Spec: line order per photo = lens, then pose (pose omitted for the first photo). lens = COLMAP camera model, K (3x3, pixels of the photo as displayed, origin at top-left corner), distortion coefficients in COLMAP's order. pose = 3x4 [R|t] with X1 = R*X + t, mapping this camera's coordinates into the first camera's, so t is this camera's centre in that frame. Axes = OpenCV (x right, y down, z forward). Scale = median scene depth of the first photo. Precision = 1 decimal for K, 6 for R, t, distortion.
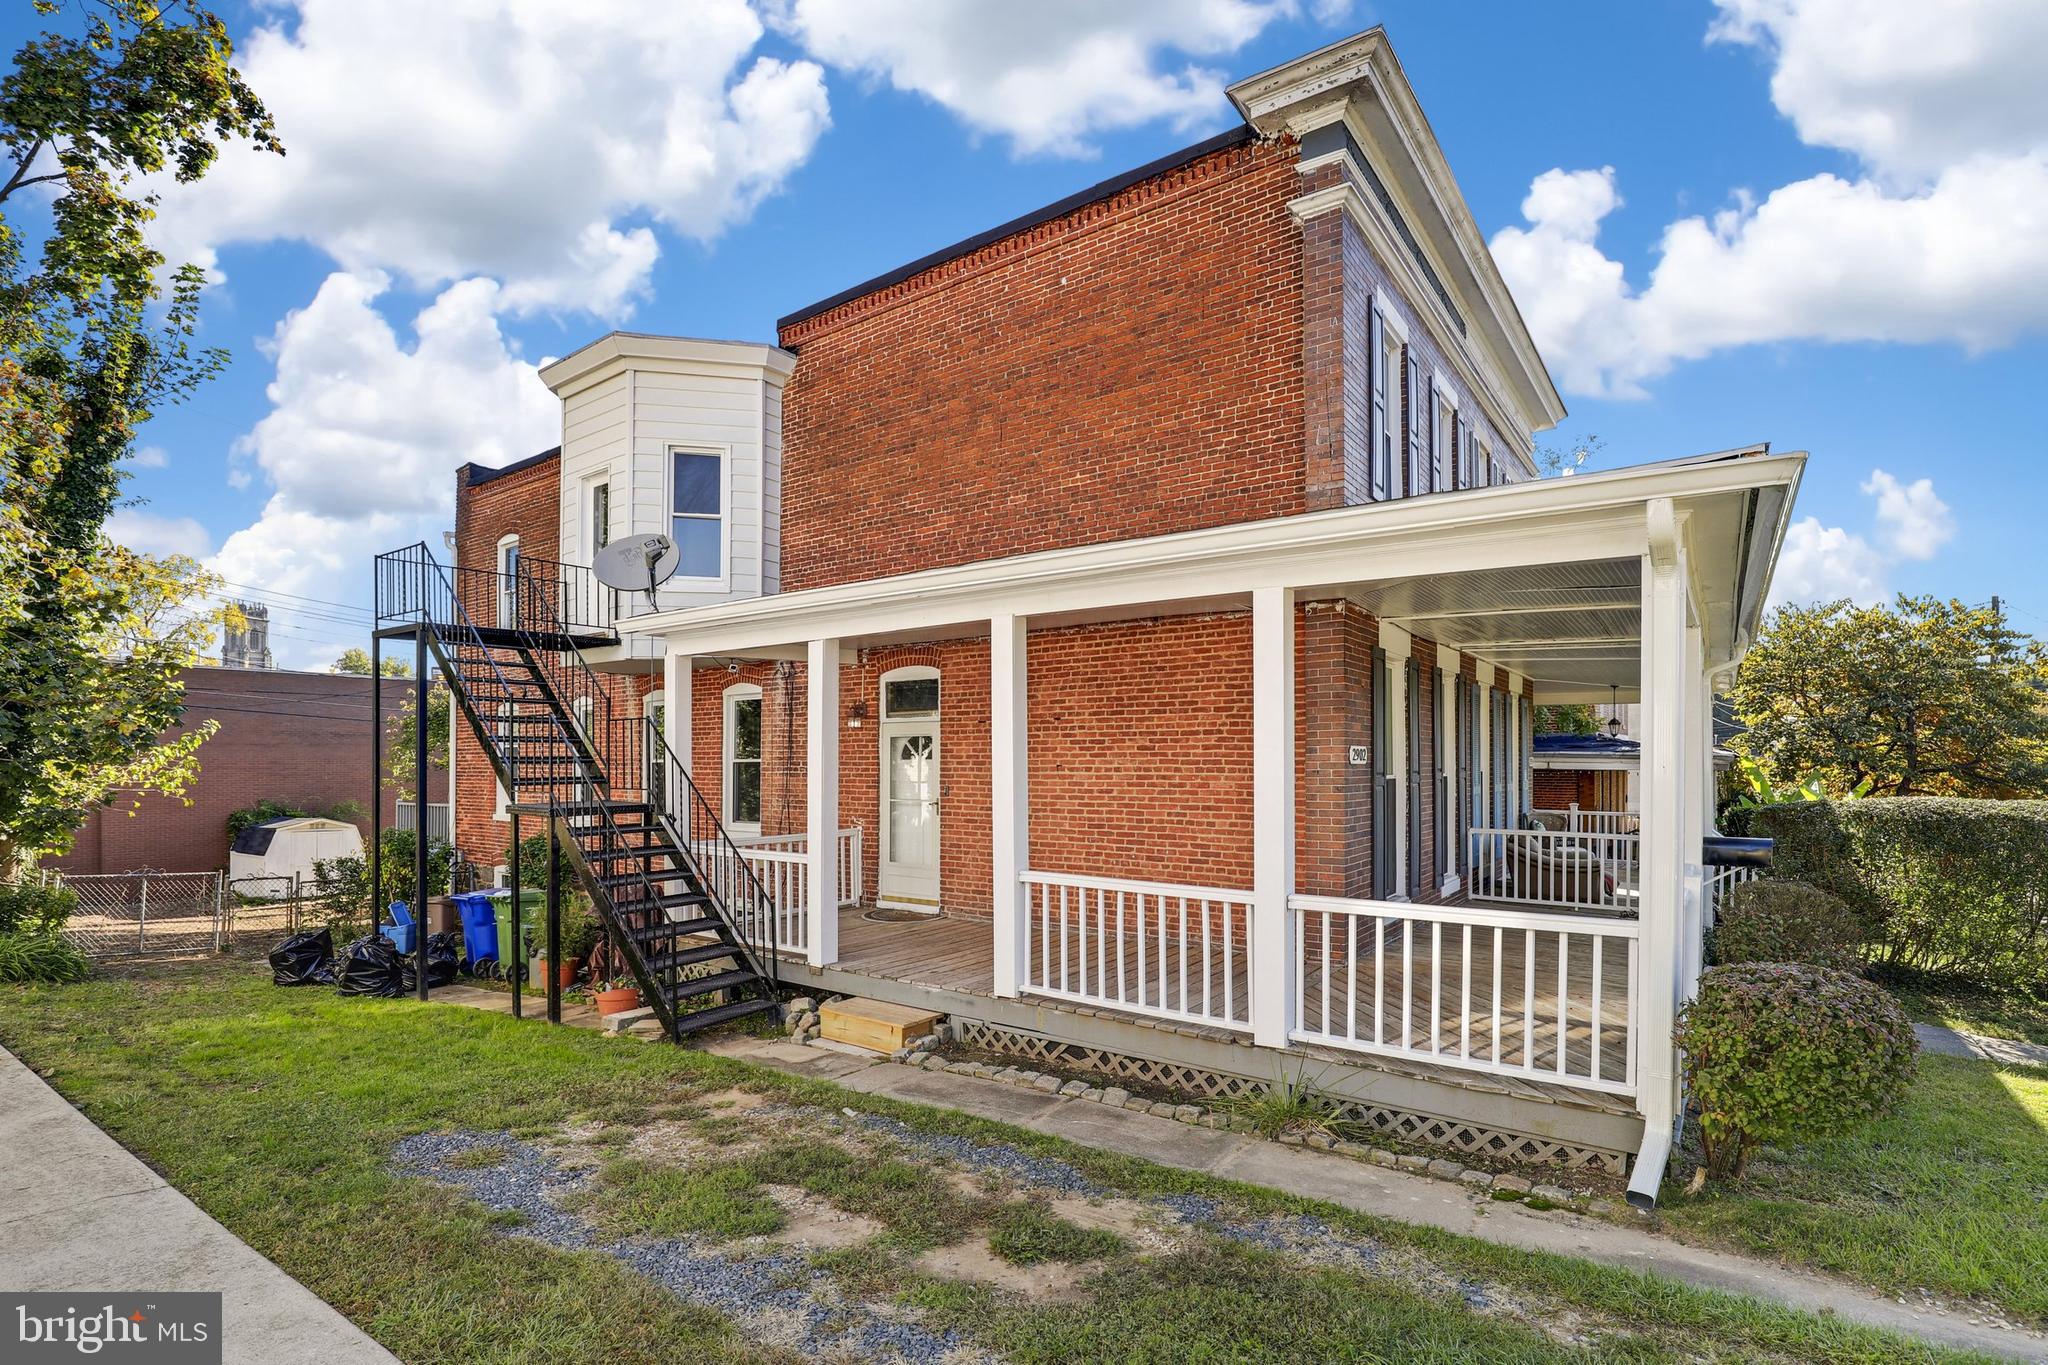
lens RADIAL K [[952.1, 0, 1073.2], [0, 952.1, 752.1], [0, 0, 1]] dist [-0.025327, 0.000898]
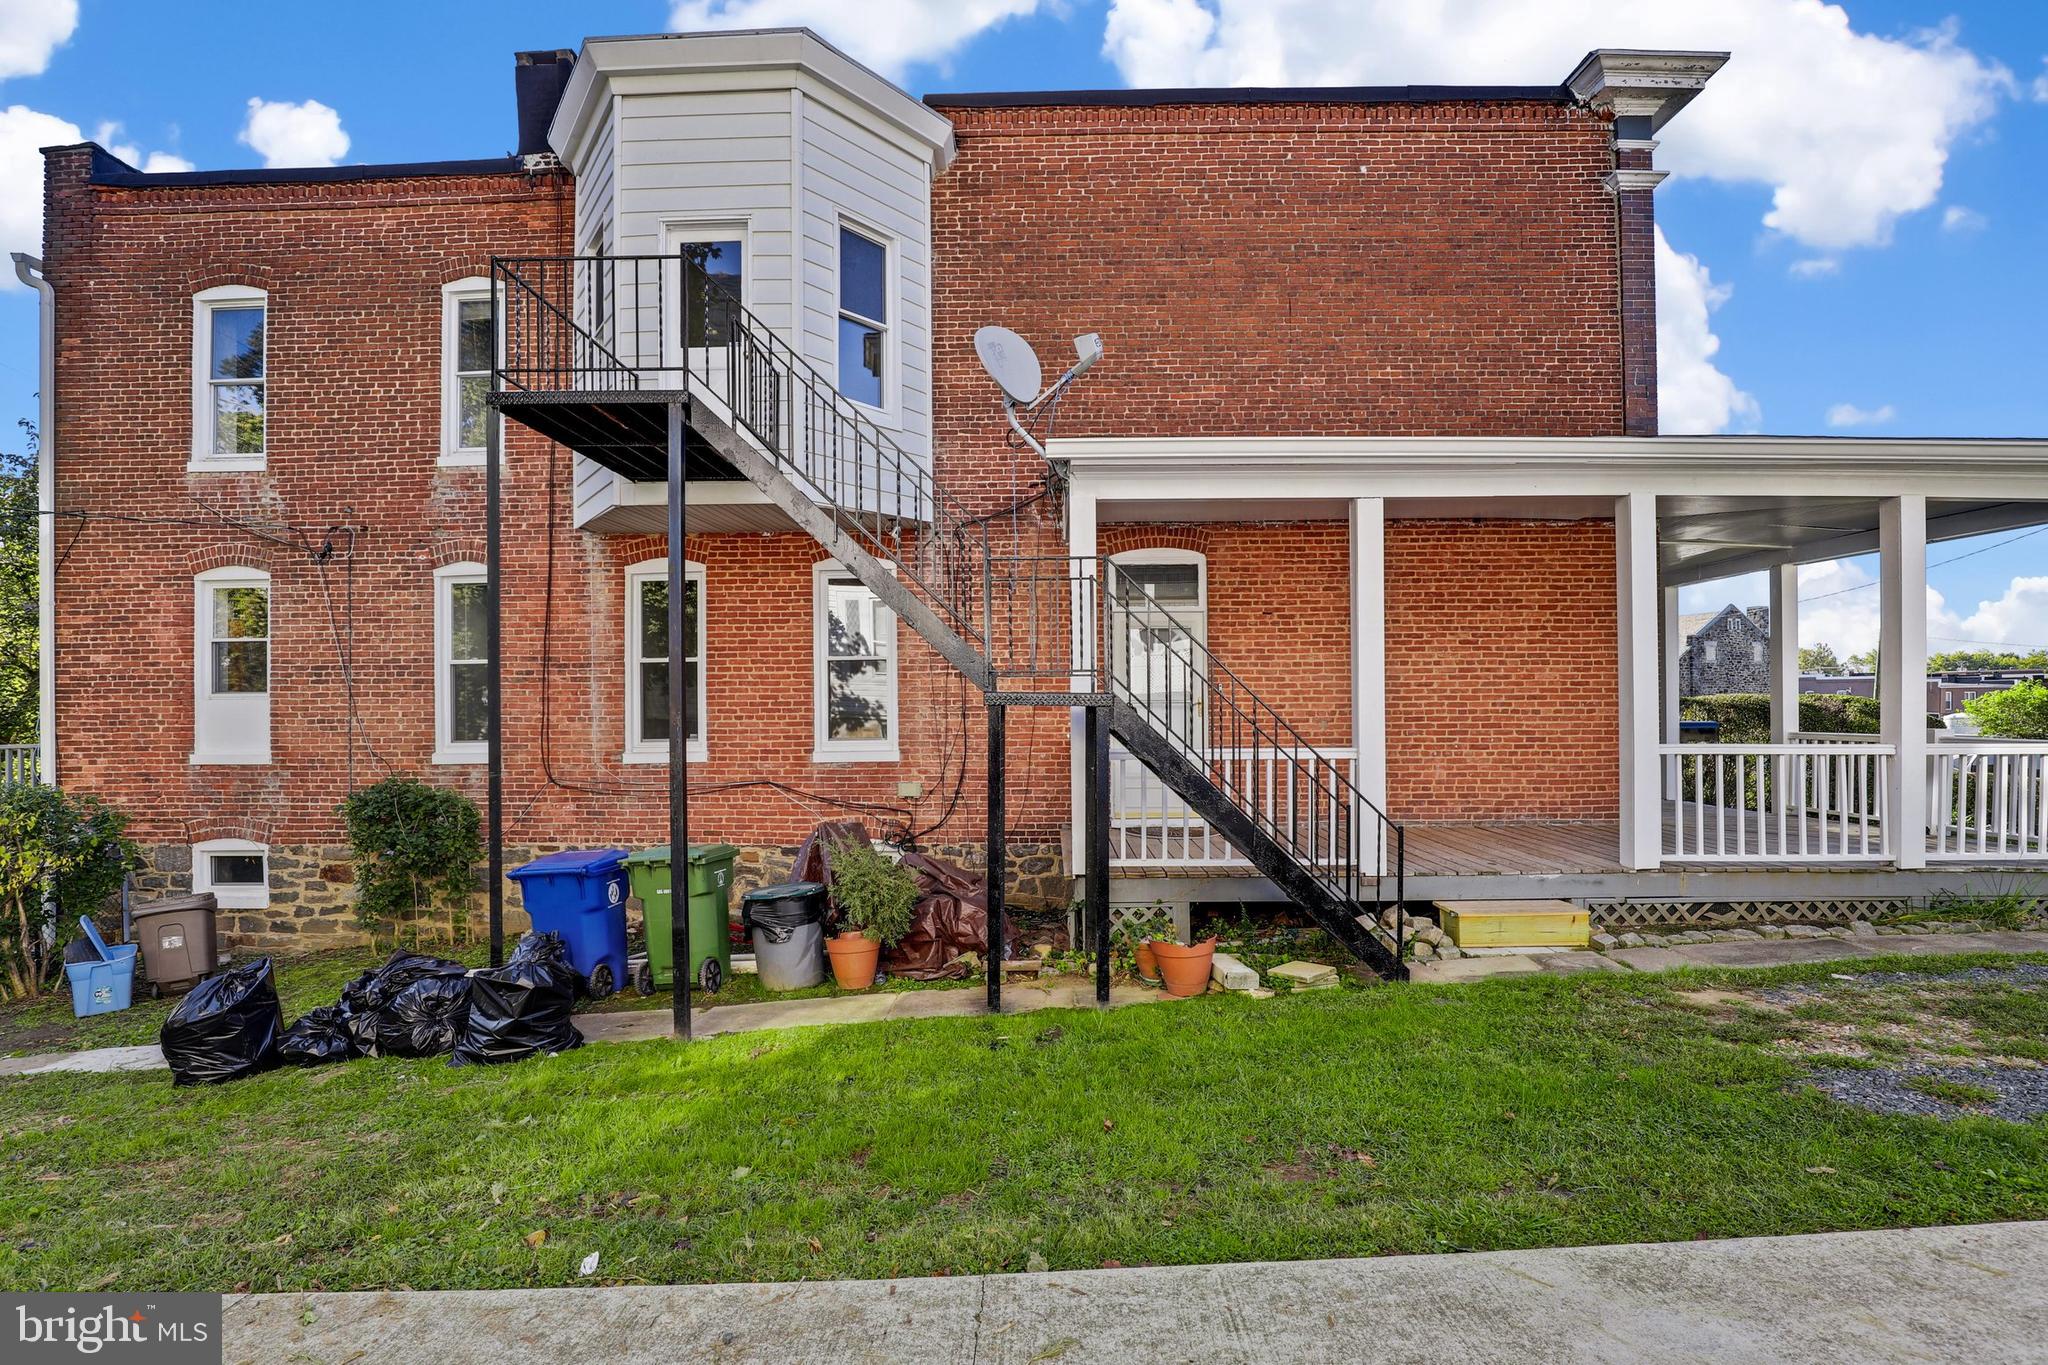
lens RADIAL K [[936.0, 0, 1025.9], [0, 936.0, 701.8], [0, 0, 1]] dist [-0.025843, 0.000586]
pose [[0.826297, -0.002597, 0.563229, -0.893063], [0.000926, 0.999994, 0.003253, 0.056863], [-0.563234, -0.002167, 0.826294, 0.422642]]
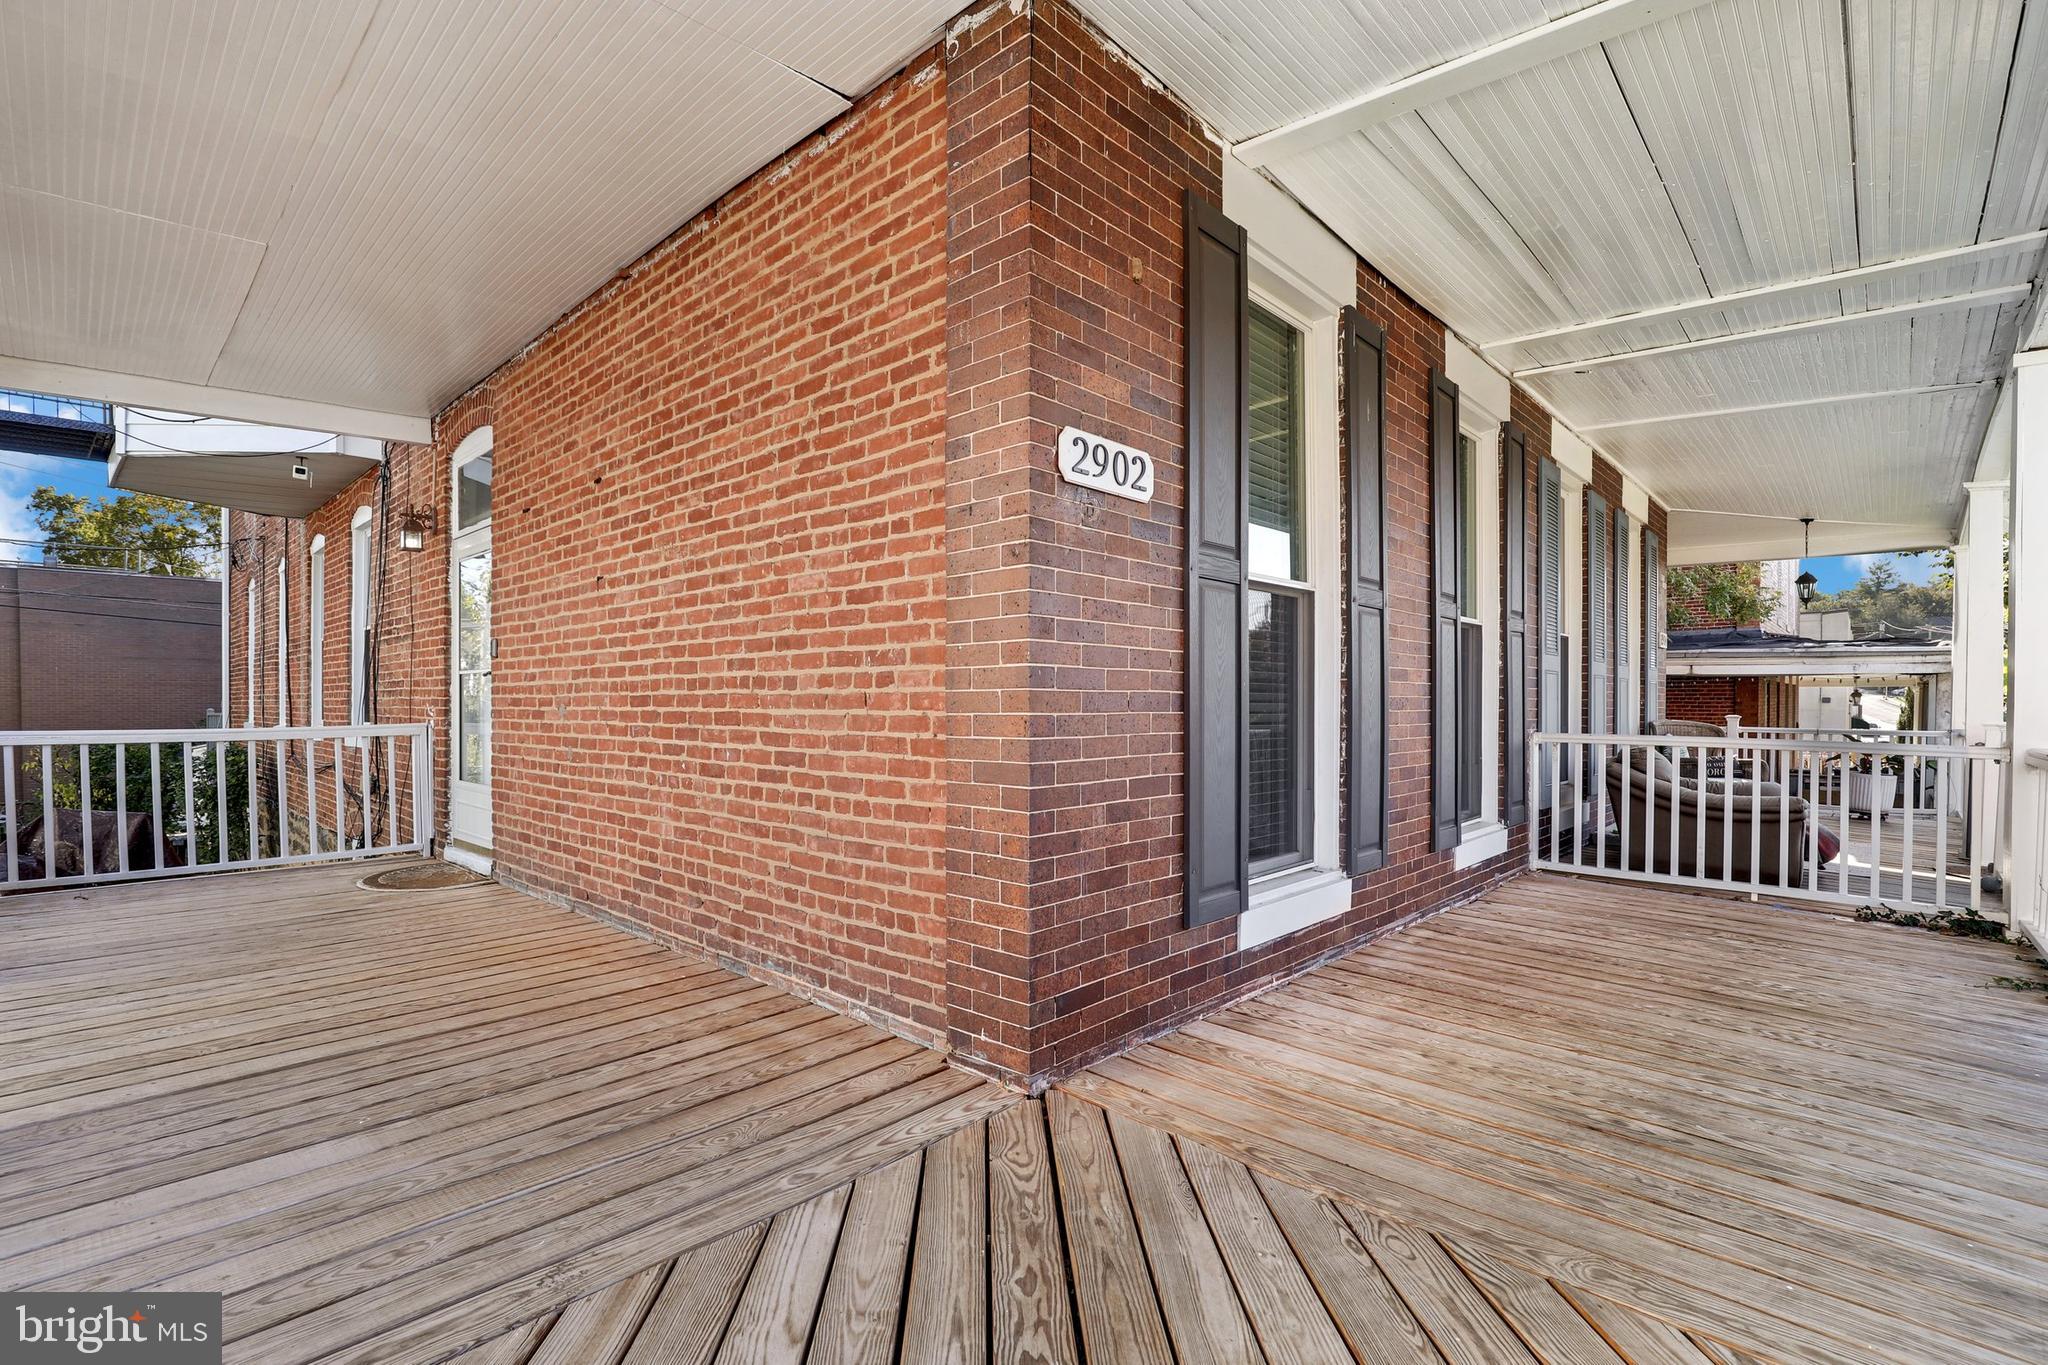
lens RADIAL K [[929.4, 0, 1076.2], [0, 929.4, 713.4], [0, 0, 1]] dist [-0.028676, 0.000064]
pose [[0.992555, 0.003803, -0.121735, 0.294424], [-0.001558, 0.999827, 0.018531, 0.076821], [0.121785, -0.018204, 0.992390, 0.595234]]
